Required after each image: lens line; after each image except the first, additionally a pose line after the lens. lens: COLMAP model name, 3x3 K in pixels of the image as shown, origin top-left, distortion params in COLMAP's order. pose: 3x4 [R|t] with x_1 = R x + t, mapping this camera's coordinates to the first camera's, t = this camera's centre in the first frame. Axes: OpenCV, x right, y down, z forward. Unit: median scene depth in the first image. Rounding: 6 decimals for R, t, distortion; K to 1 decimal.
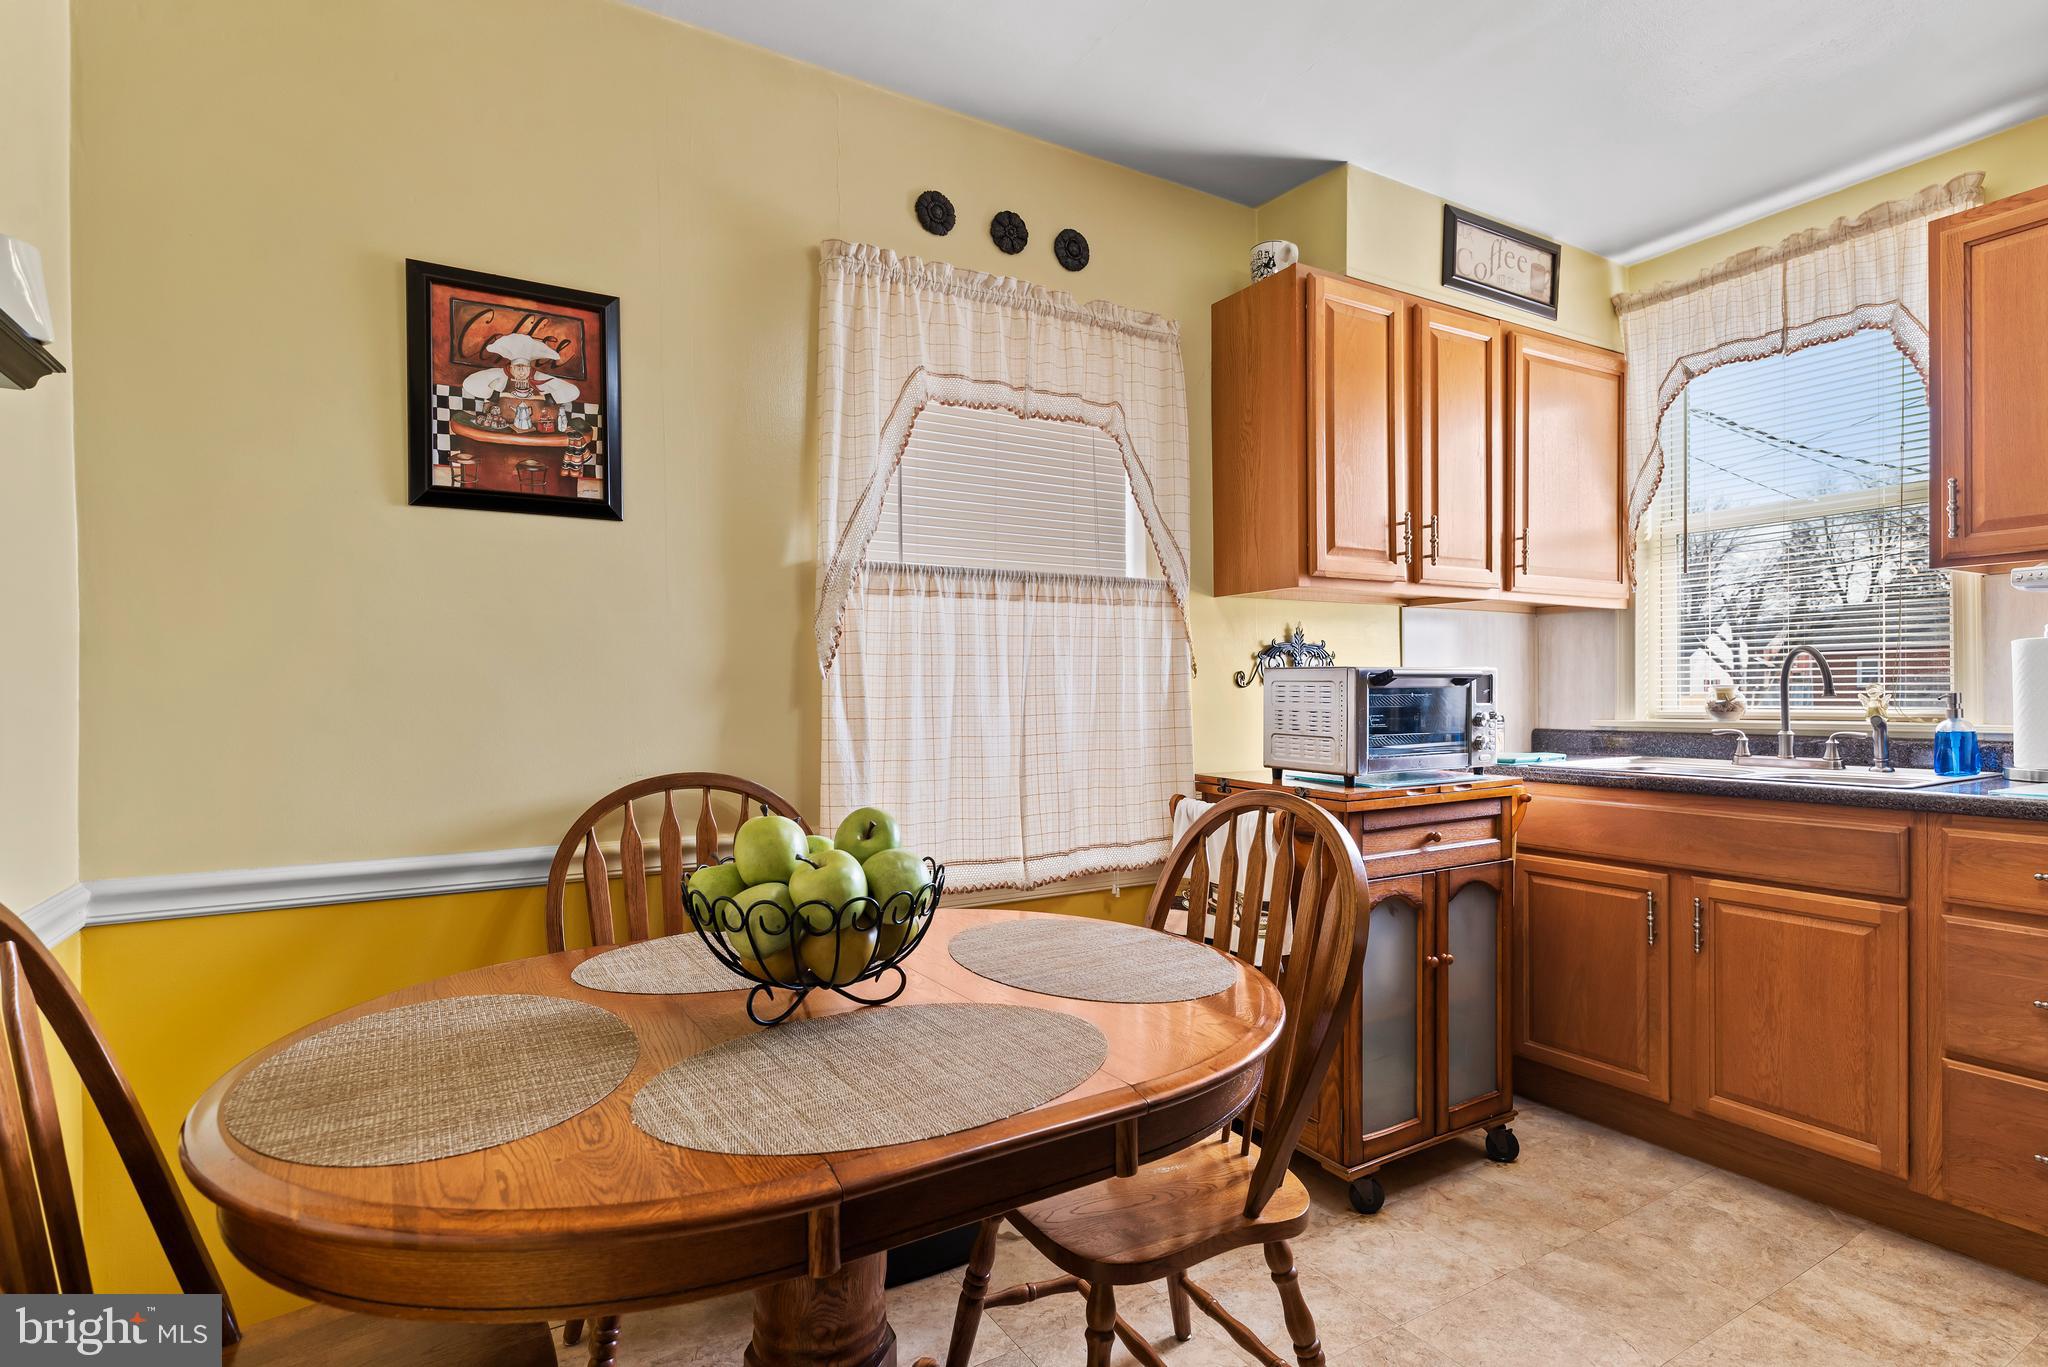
lens RADIAL K [[1005.6, 0, 1041.4], [0, 1005.6, 695.0], [0, 0, 1]] dist [-0.002000, 0.000429]
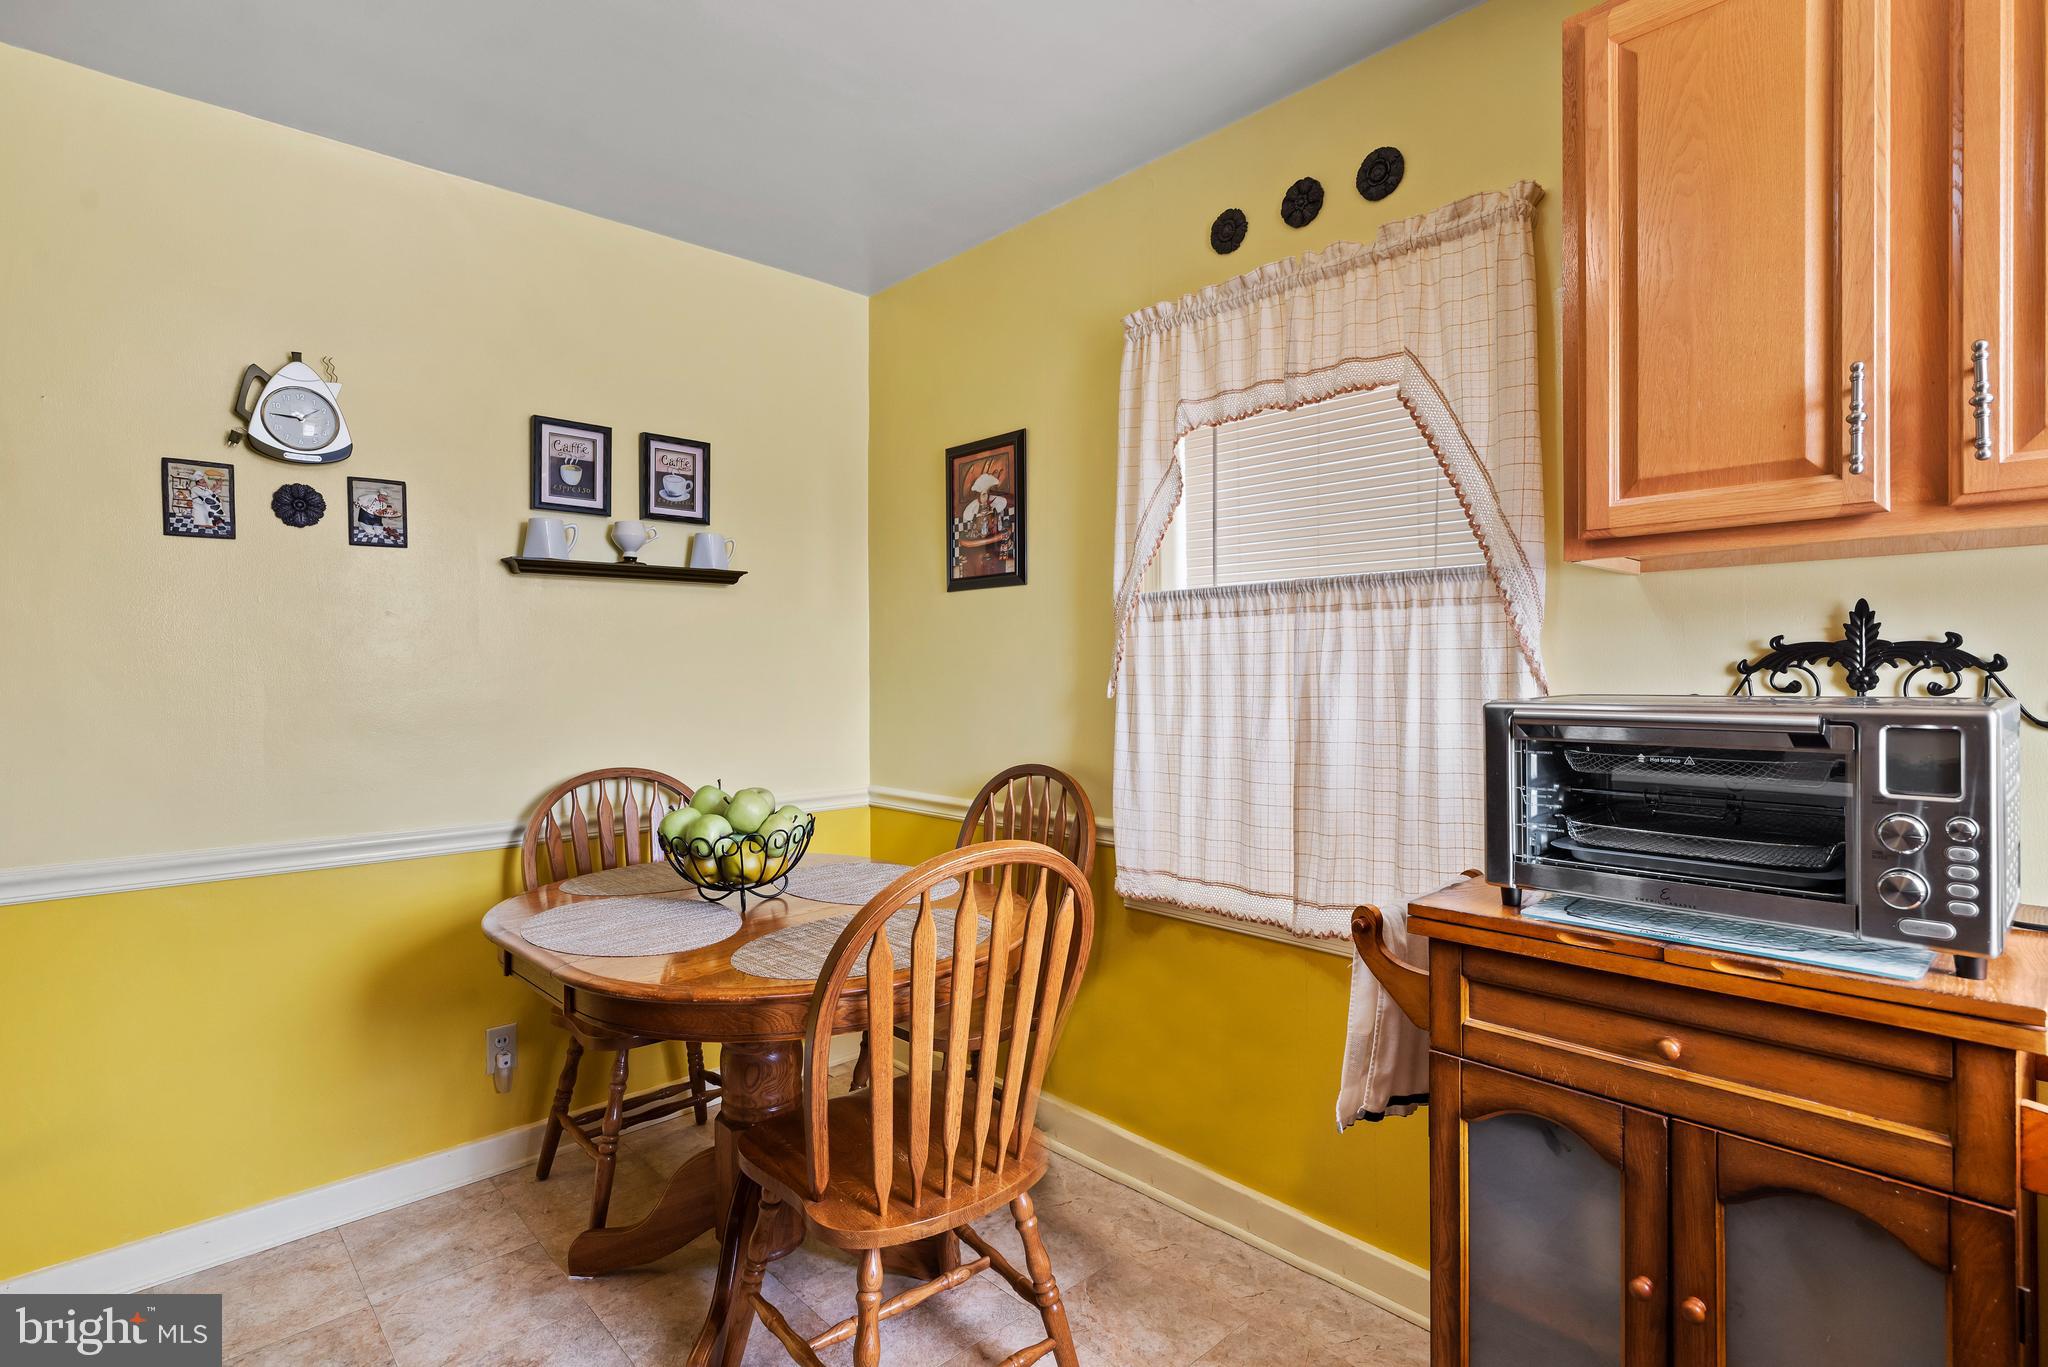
lens RADIAL K [[1005.6, 0, 1041.8], [0, 1005.6, 666.6], [0, 0, 1]] dist [-0.002000, 0.000429]
pose [[0.207084, 0.007314, -0.978296, 0.957613], [0.005635, 0.999947, 0.008669, -0.064882], [0.978307, -0.007308, 0.207031, 0.696525]]
